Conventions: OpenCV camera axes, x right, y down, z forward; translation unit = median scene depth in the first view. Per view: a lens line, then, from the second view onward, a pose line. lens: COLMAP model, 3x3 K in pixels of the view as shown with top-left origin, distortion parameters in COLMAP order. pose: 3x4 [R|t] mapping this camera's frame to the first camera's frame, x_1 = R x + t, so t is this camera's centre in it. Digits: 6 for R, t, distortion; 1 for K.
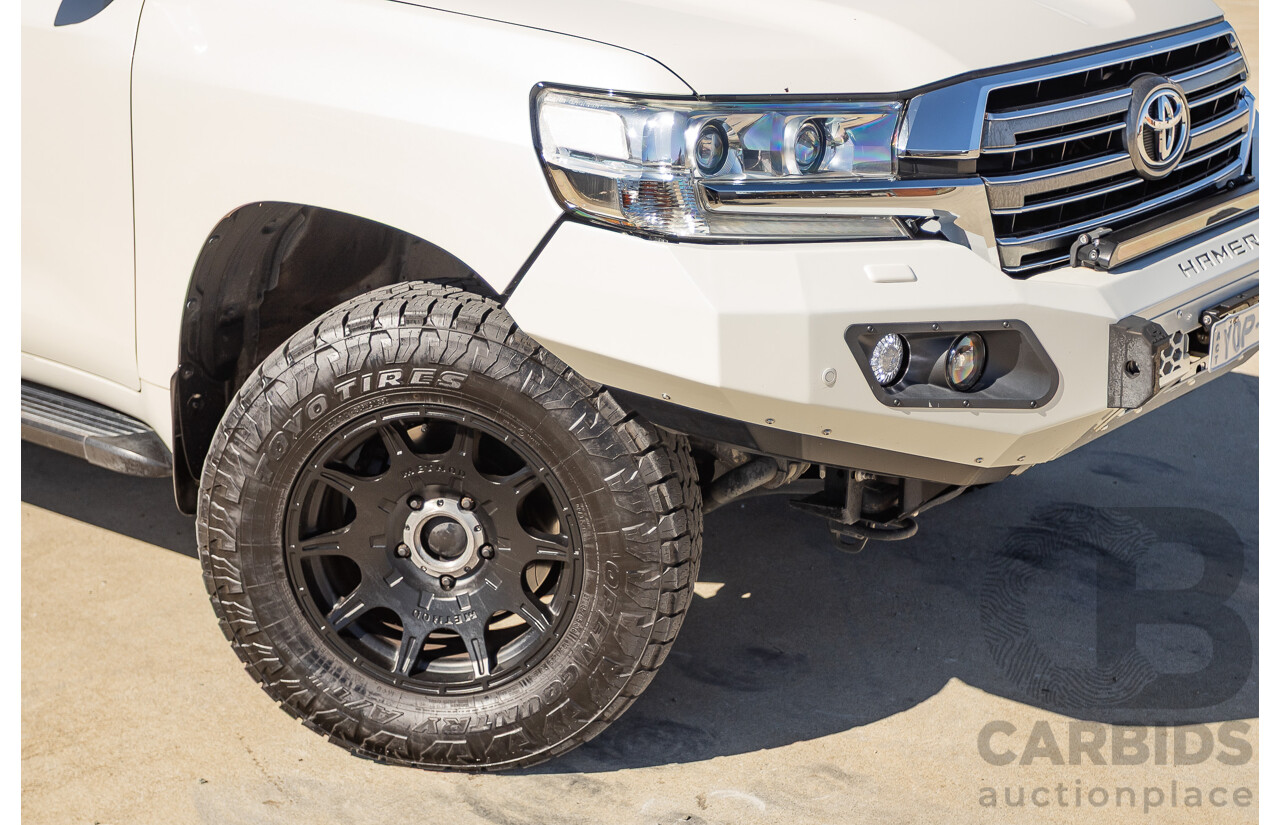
lens RADIAL K [[2153.6, 0, 640.0], [0, 2153.6, 412.5], [0, 0, 1]] dist [-0.009504, 0.062099]
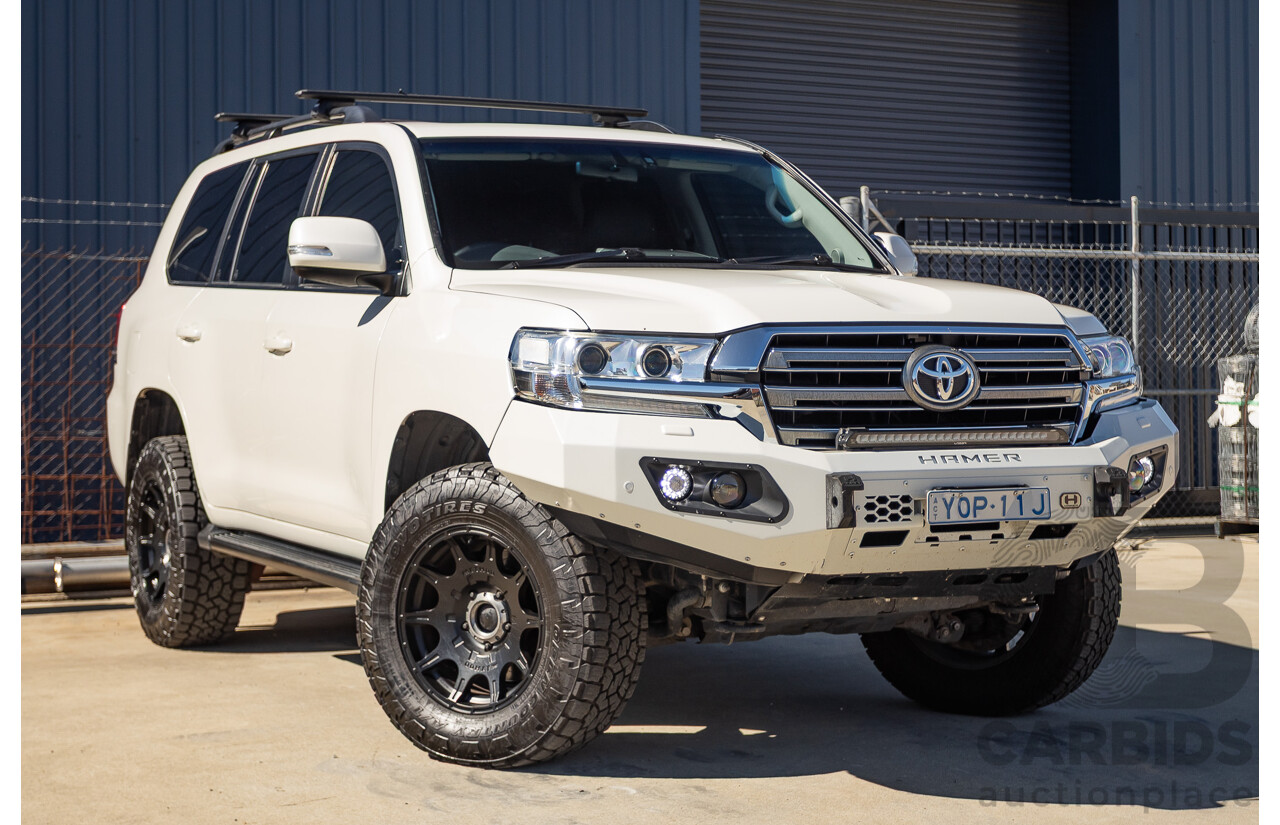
lens RADIAL K [[2204.6, 0, 653.6], [0, 2204.6, 411.5], [0, 0, 1]] dist [-0.003922, 0.074431]
pose [[0.913263, 0.015269, -0.407084, 0.710031], [-0.122005, 0.963679, -0.237564, 0.293617], [0.388671, 0.266625, 0.881956, -0.459623]]
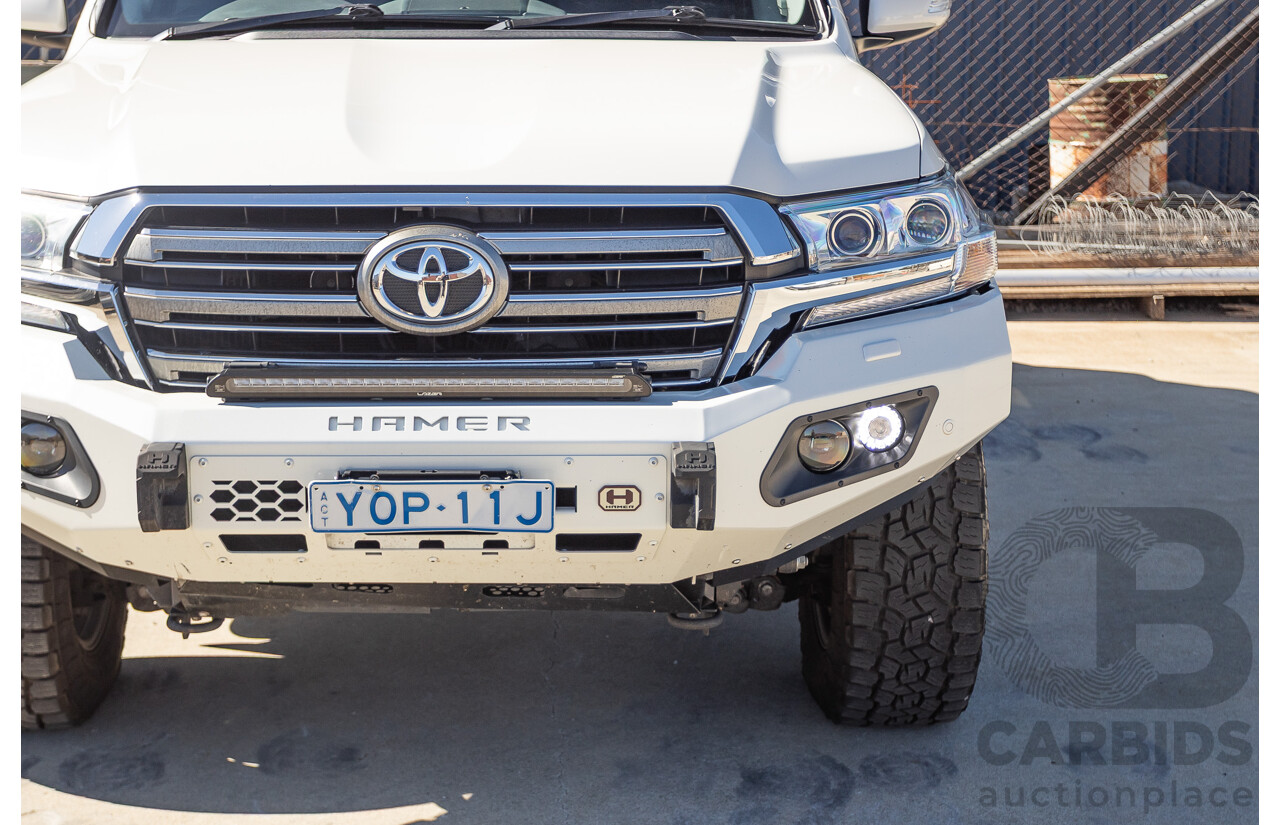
lens RADIAL K [[2153.6, 0, 640.0], [0, 2153.6, 412.5], [0, 0, 1]] dist [-0.009504, 0.062099]
pose [[0.637012, 0.183179, -0.748774, 1.043238], [-0.230390, 0.972199, 0.041835, -0.141015], [0.735620, 0.145860, 0.661504, 0.466546]]
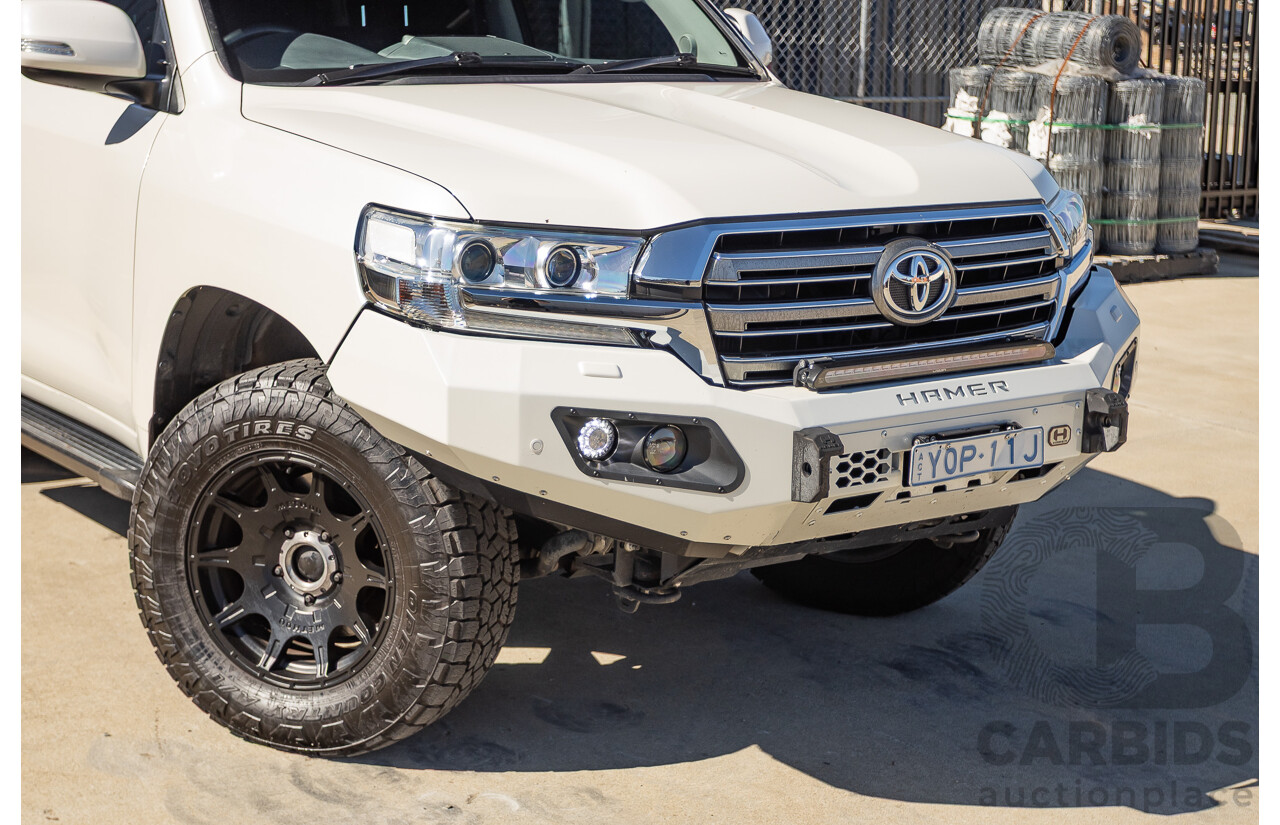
lens RADIAL K [[2153.6, 0, 640.0], [0, 2153.6, 412.5], [0, 0, 1]] dist [-0.009504, 0.062099]
pose [[0.970247, 0.089507, -0.224964, 0.378458], [-0.109324, 0.991003, -0.077210, 0.048194], [0.216029, 0.099506, 0.971303, -0.185533]]
